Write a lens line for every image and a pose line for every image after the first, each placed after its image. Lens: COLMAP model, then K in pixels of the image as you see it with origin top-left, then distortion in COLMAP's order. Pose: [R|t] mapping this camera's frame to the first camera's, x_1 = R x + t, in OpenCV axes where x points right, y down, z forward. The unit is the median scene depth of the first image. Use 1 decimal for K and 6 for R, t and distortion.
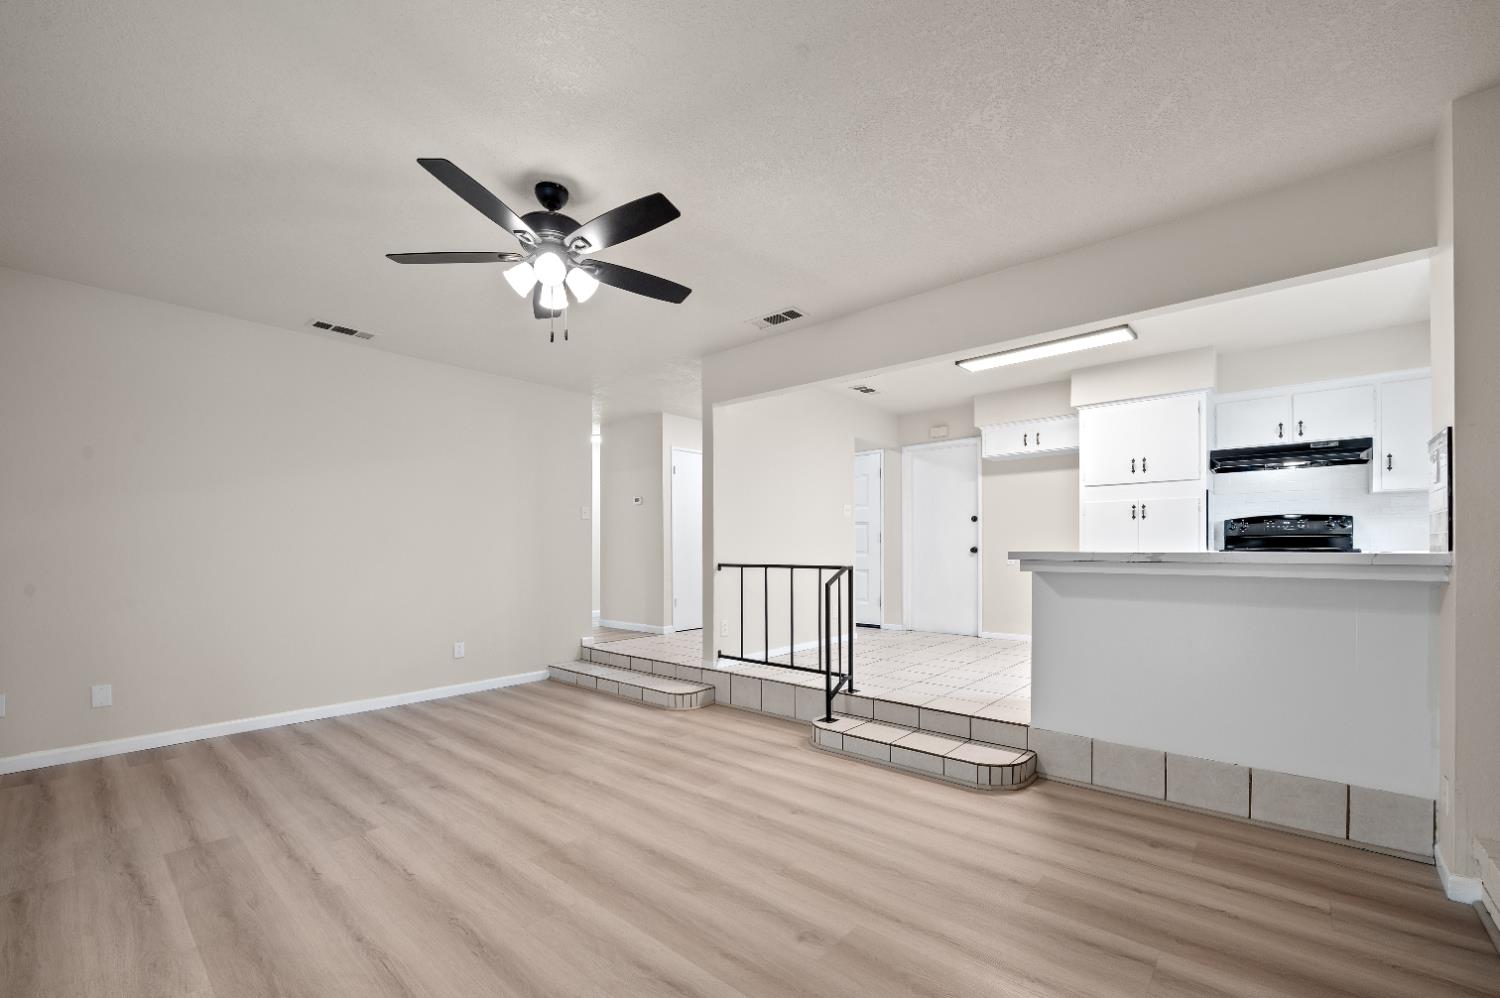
lens RADIAL K [[609.2, 0, 735.8], [0, 609.2, 546.8], [0, 0, 1]] dist [-0.008302, -0.000475]
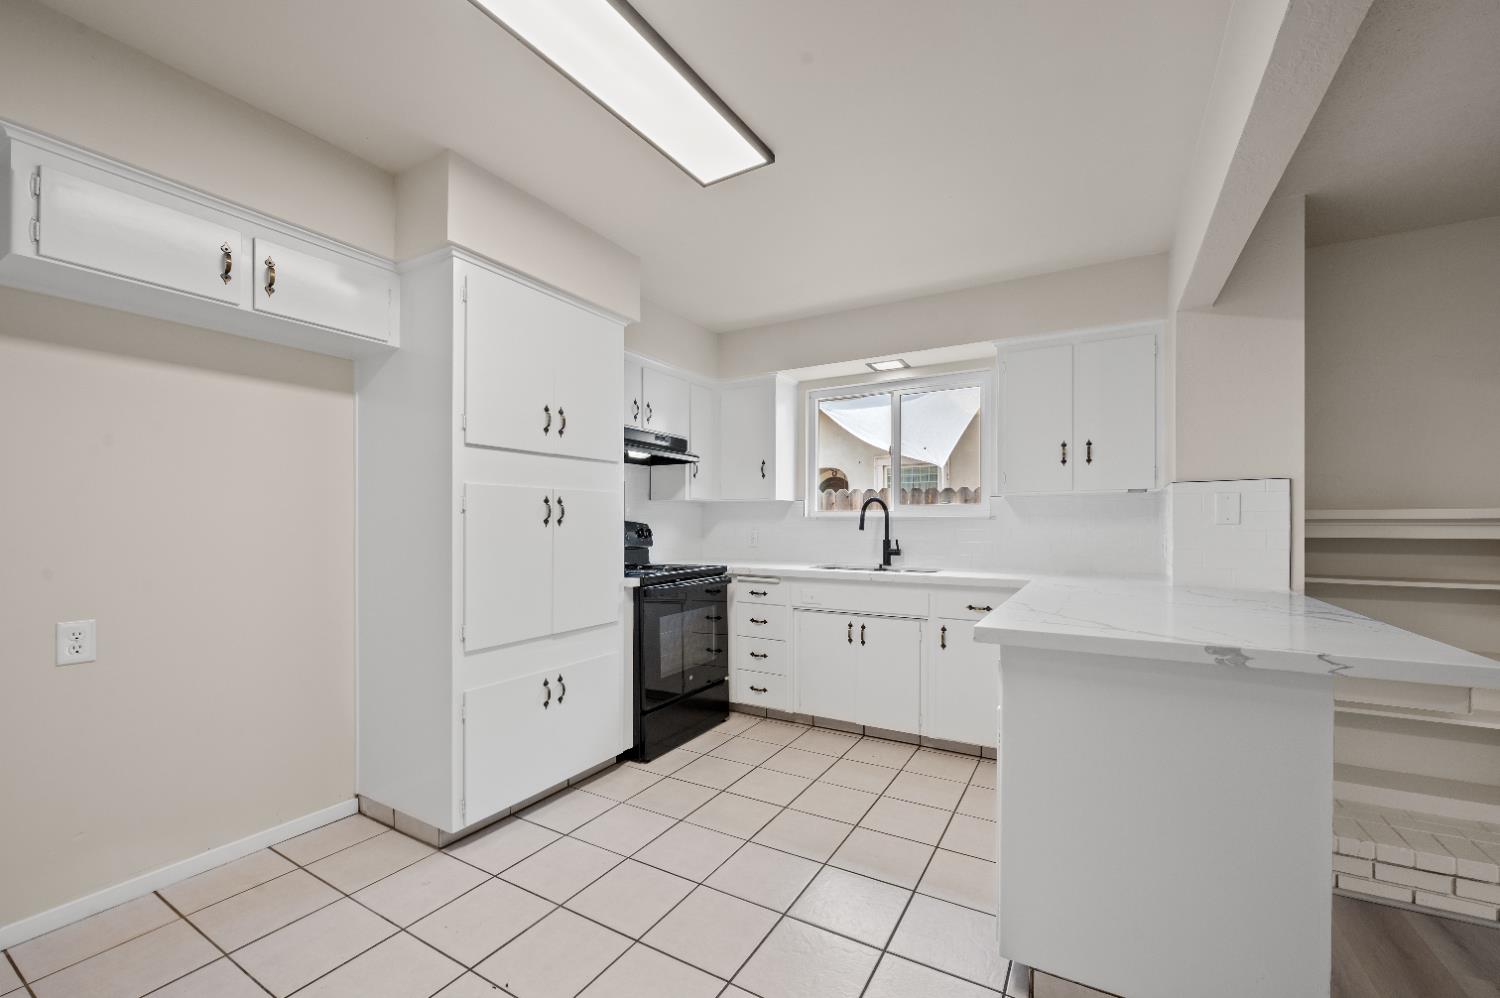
lens RADIAL K [[609.2, 0, 751.2], [0, 609.2, 526.5], [0, 0, 1]] dist [-0.008302, -0.000475]
pose [[-0.209382, -0.003719, 0.977827, 0.176575], [-0.001323, 0.999993, 0.003520, -0.063570], [-0.977833, -0.000556, -0.209386, 1.292115]]
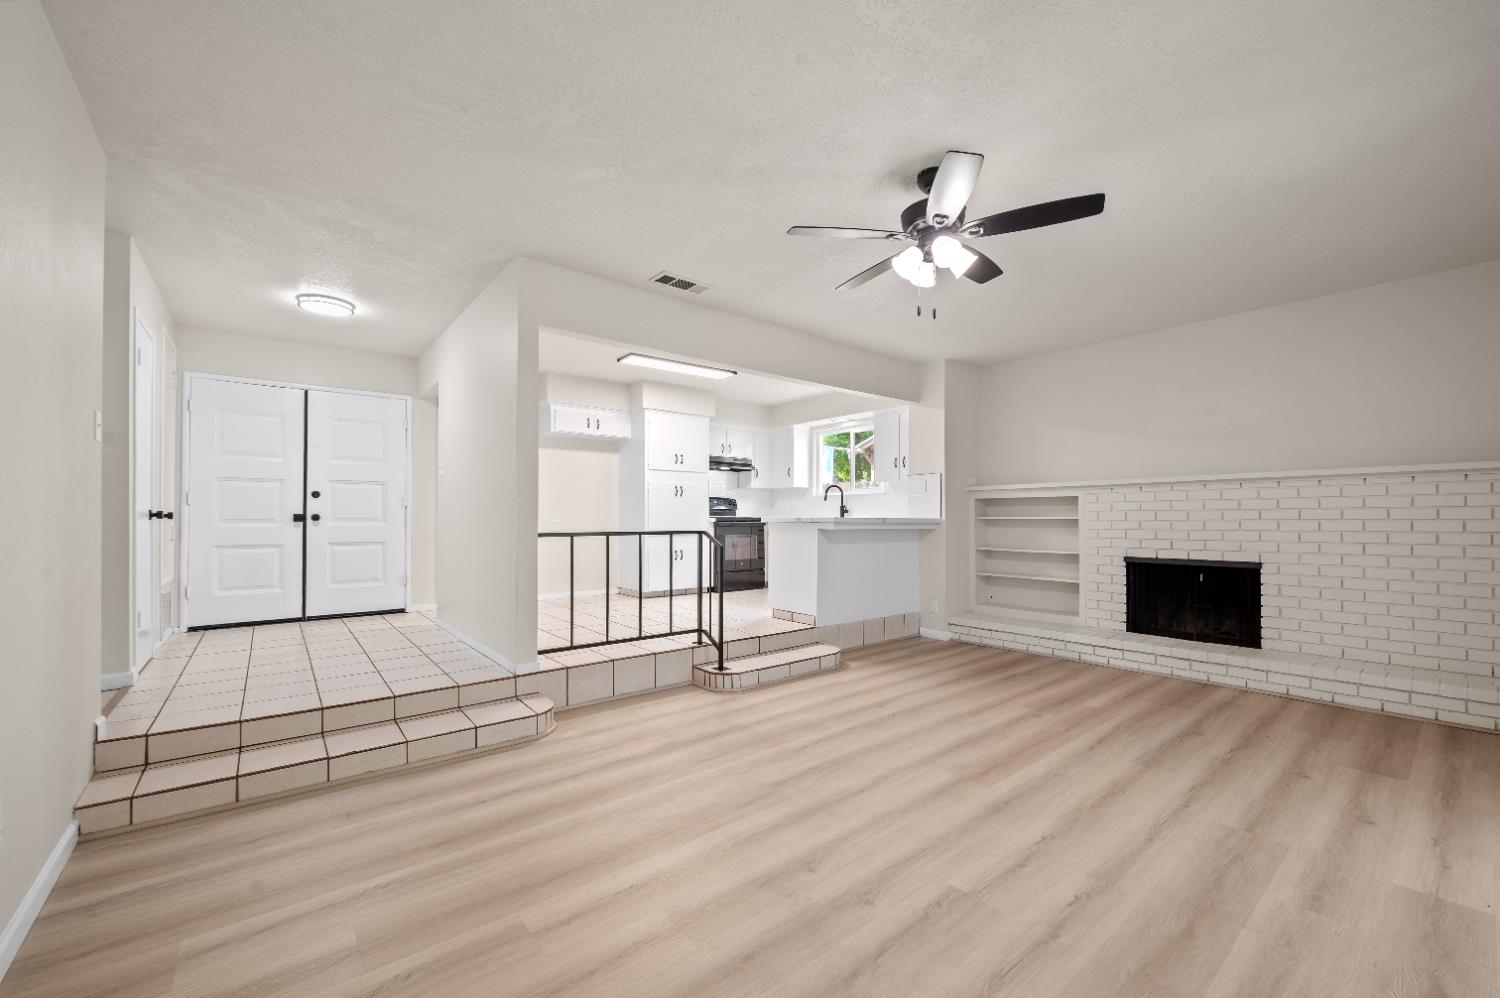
lens RADIAL K [[609.2, 0, 740.4], [0, 609.2, 512.9], [0, 0, 1]] dist [-0.008302, -0.000475]
pose [[0.165036, 0.009978, 0.986237, -1.018070], [-0.004606, 0.999946, -0.009346, 0.010022], [-0.986277, -0.003000, 0.165073, 0.840630]]
